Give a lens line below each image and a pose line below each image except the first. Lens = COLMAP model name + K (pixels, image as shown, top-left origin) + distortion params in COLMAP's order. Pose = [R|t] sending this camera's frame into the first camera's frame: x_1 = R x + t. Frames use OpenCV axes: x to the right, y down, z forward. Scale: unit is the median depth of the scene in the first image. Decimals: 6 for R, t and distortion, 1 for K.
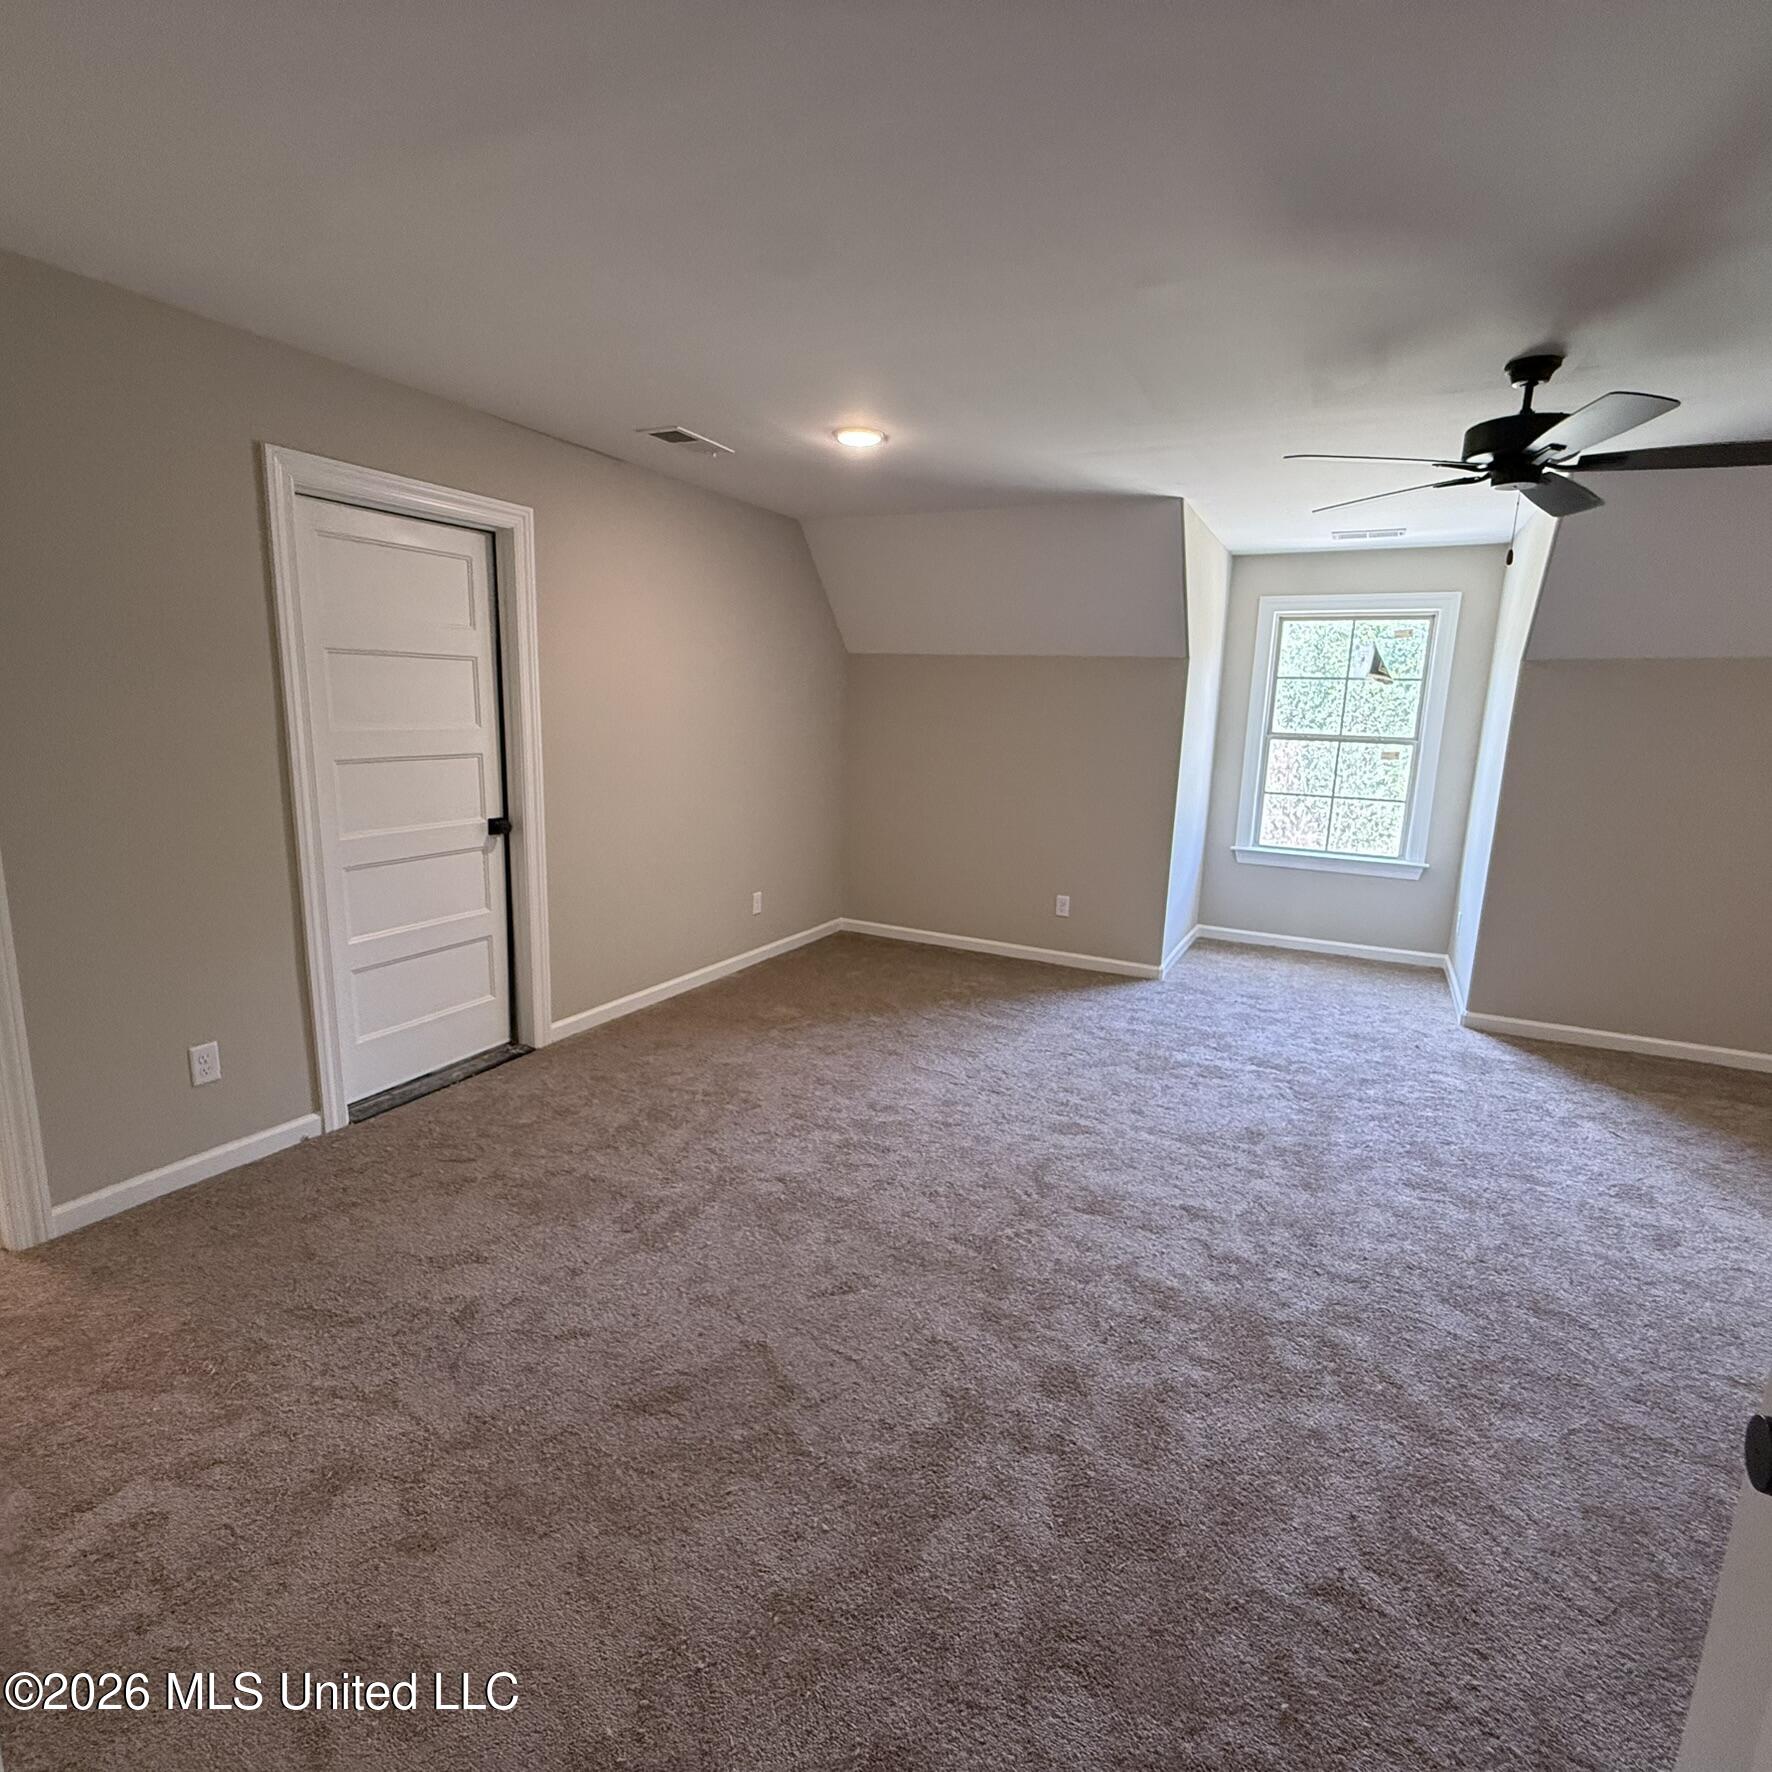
lens RADIAL K [[938.1, 0, 878.1], [0, 938.1, 879.9], [0, 0, 1]] dist [-0.000196, 0.001272]
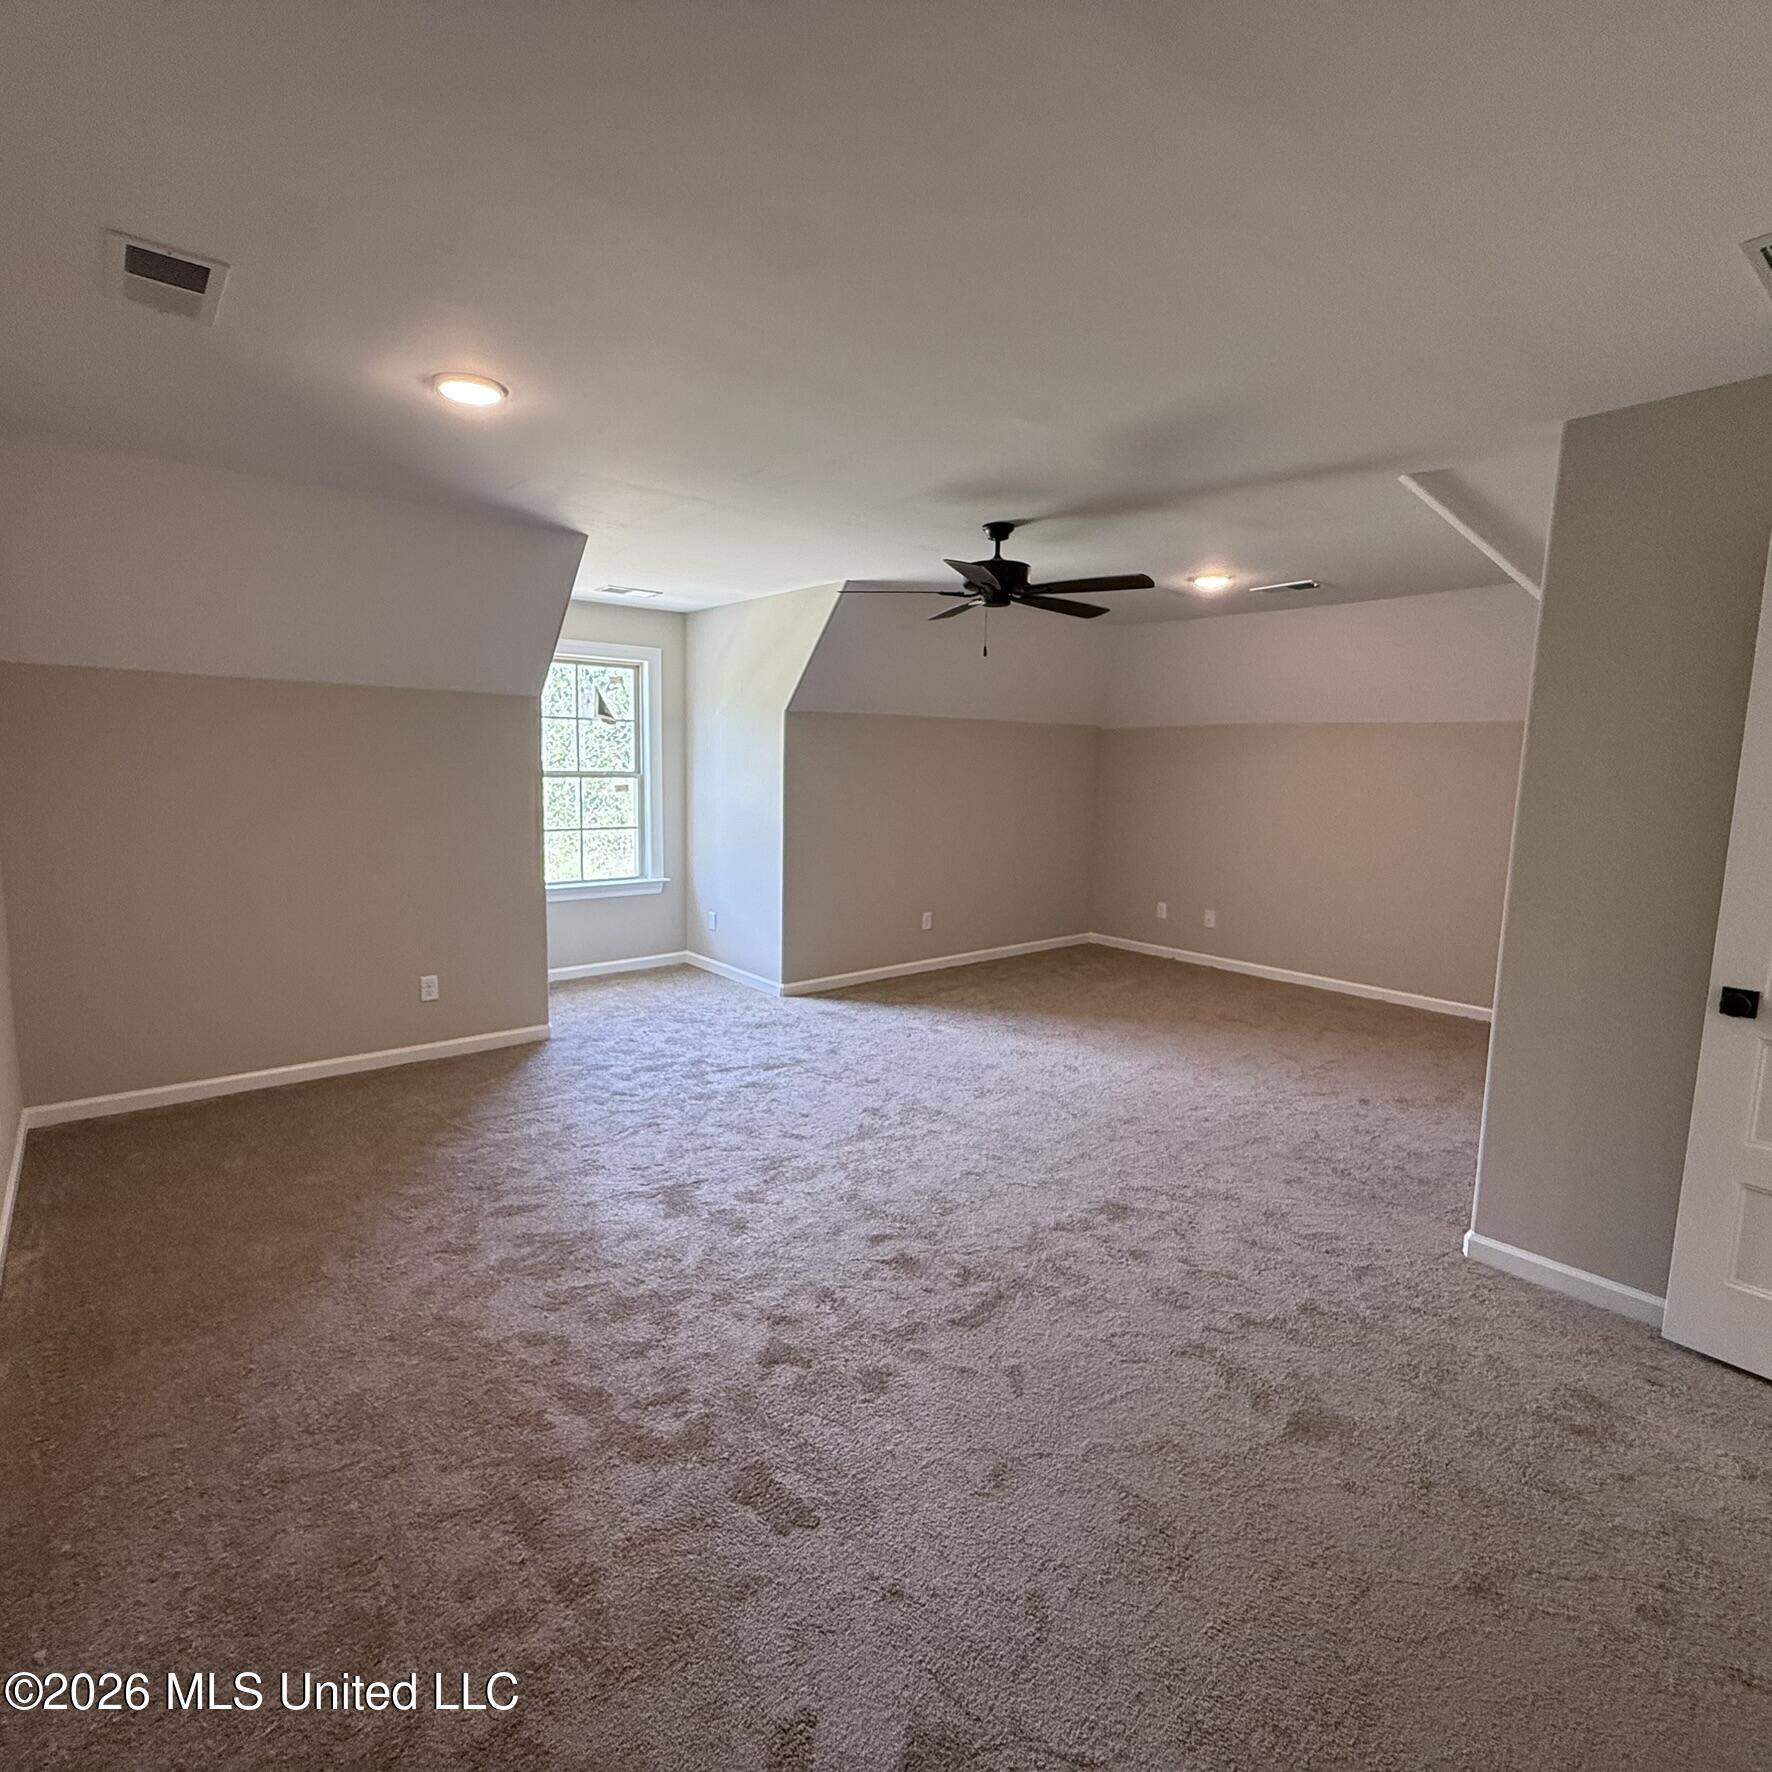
lens RADIAL K [[938.1, 0, 878.1], [0, 938.1, 879.9], [0, 0, 1]] dist [-0.000196, 0.001272]
pose [[0.397430, -0.140175, 0.906863, -0.473756], [0.163897, 0.983216, 0.080149, -0.083403], [-0.902877, 0.116778, 0.413733, 0.356732]]
